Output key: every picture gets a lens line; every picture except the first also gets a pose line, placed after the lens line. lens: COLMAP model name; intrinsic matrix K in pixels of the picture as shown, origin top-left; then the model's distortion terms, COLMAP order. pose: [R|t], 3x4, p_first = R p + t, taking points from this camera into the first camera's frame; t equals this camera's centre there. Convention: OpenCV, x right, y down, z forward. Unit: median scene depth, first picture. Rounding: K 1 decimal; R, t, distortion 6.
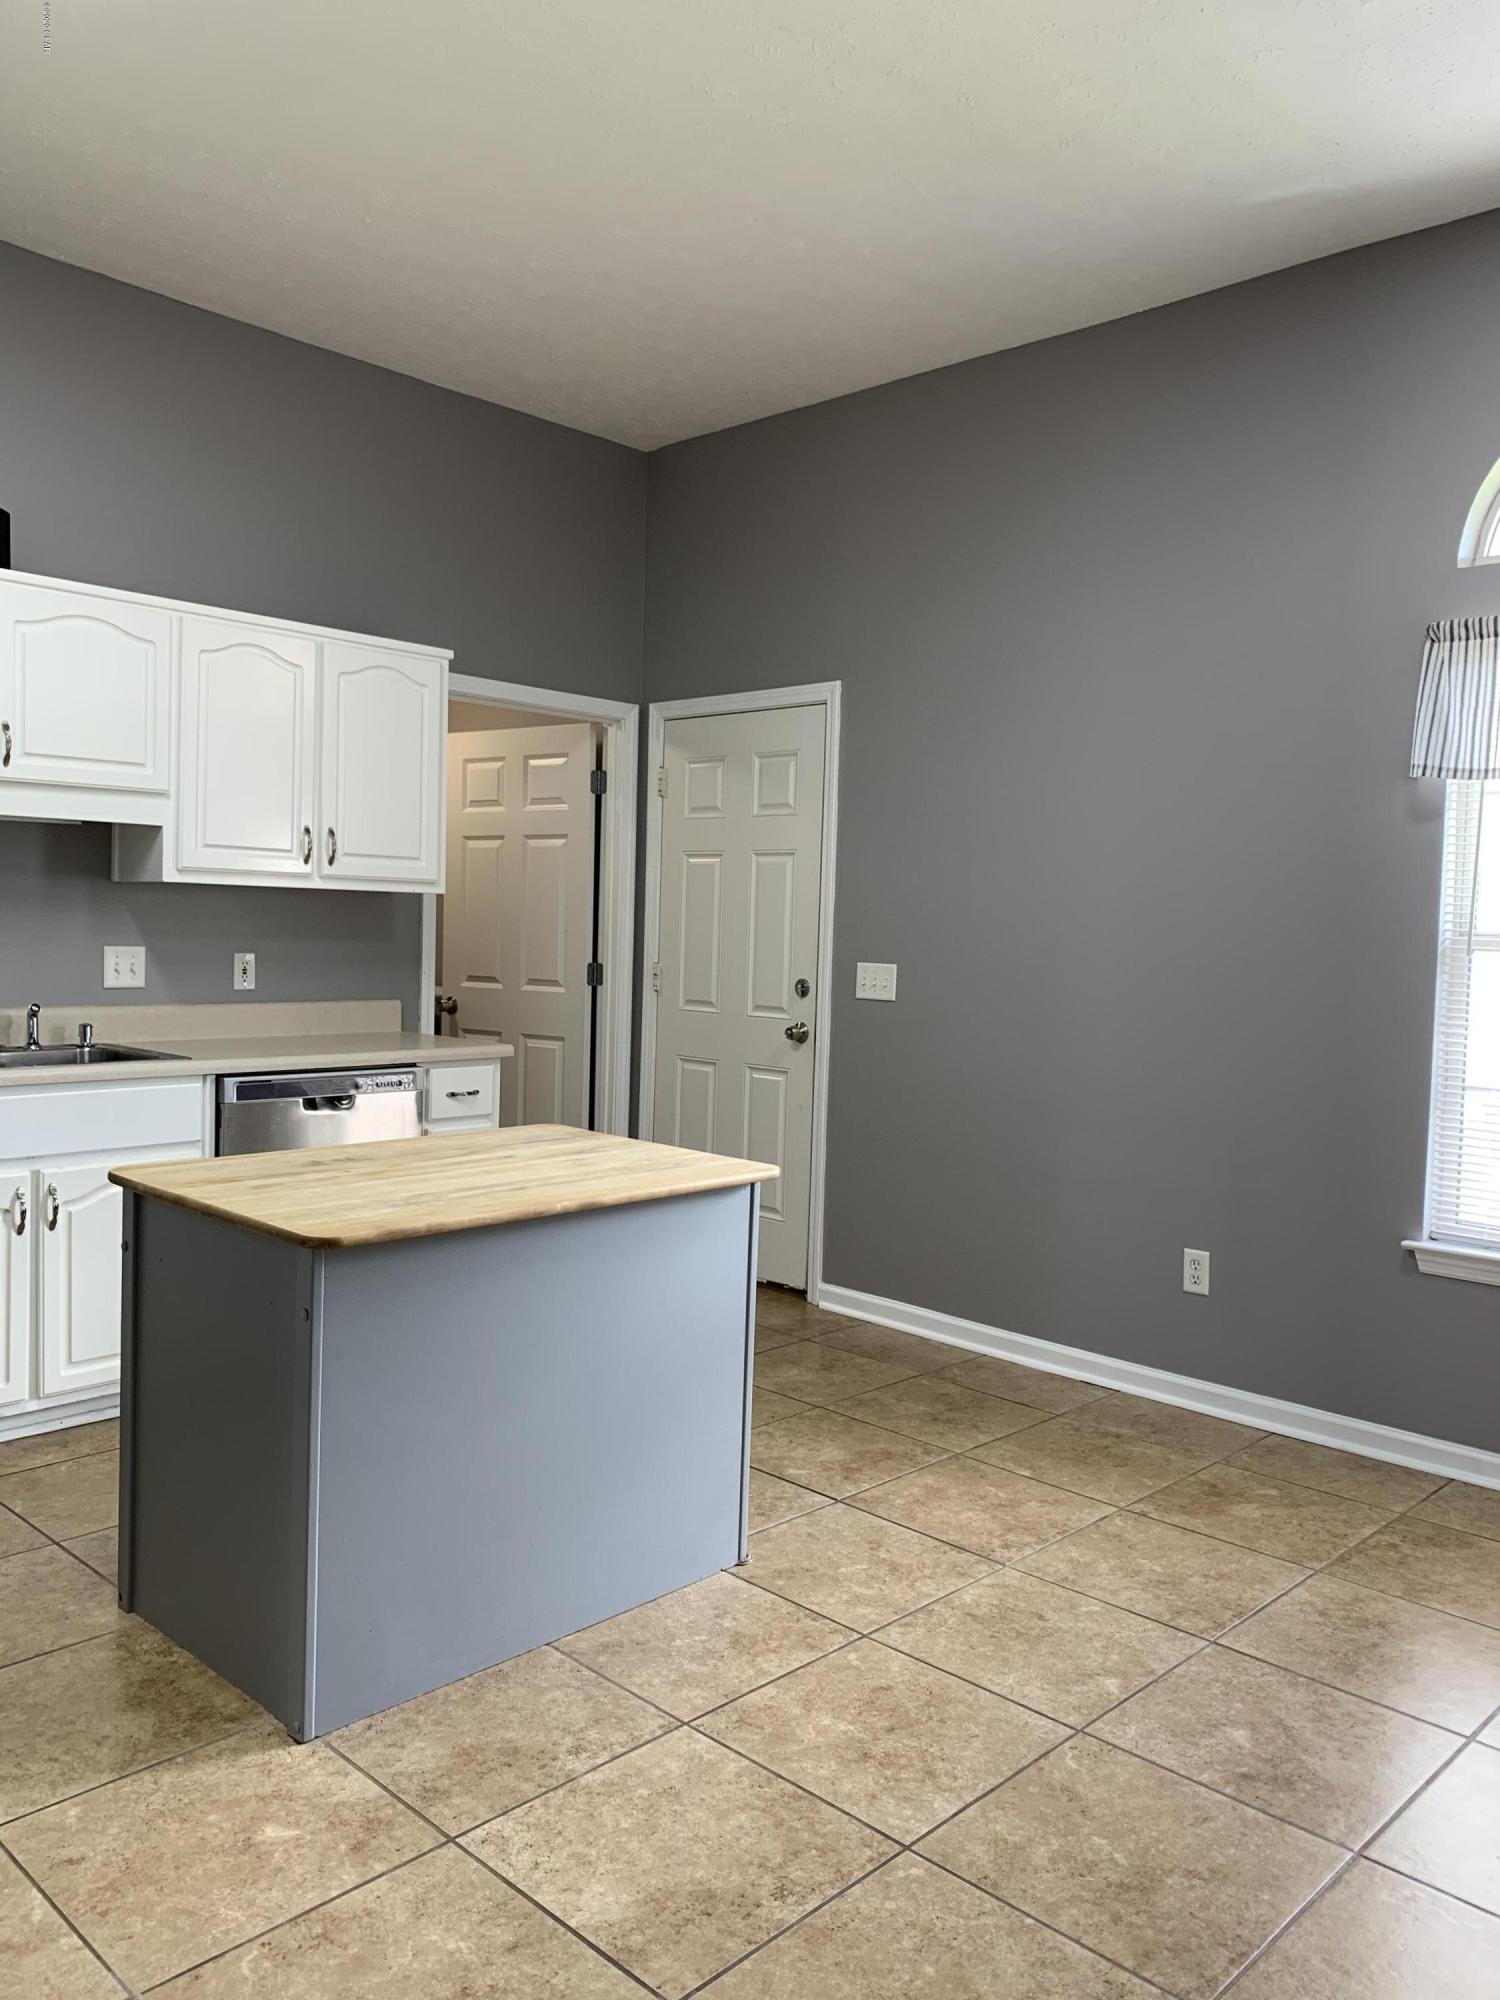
lens RADIAL K [[1532.9, 0, 793.1], [0, 1532.9, 1004.5], [0, 0, 1]] dist [0.031301, -0.001312]
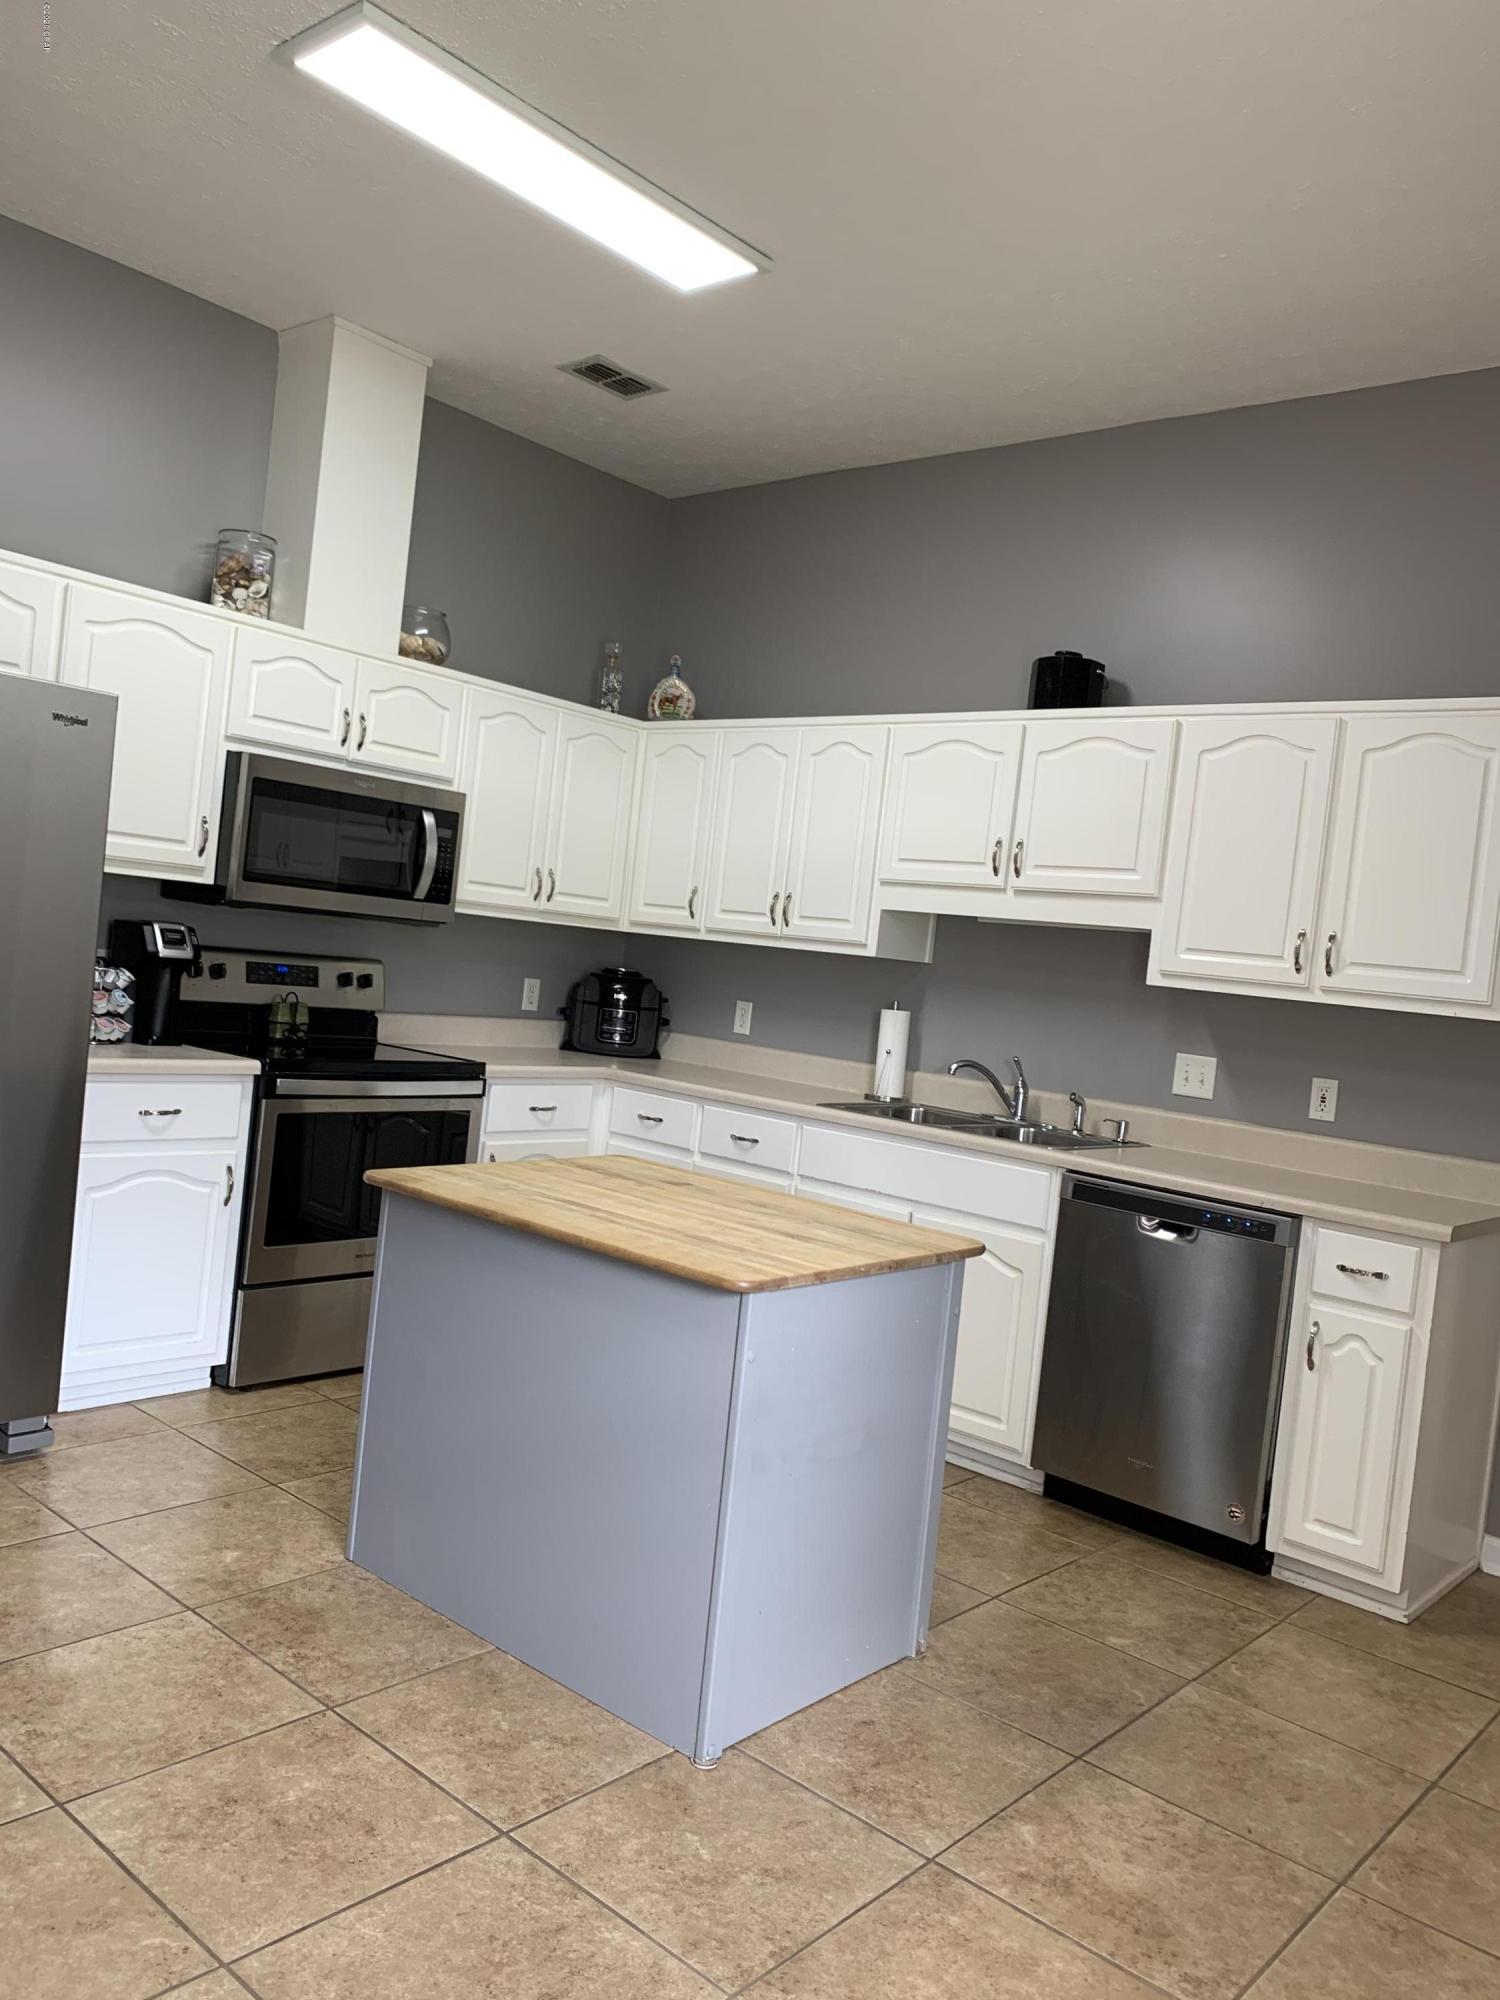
lens RADIAL K [[1567.8, 0, 750.0], [0, 1567.8, 1000.0], [0, 0, 1]] dist [0.020893, 0.002085]
pose [[0.024434, 0.006500, -0.999680, 0.763213], [-0.158518, 0.987353, 0.002545, -0.039560], [0.987054, 0.158405, 0.025156, 0.903986]]
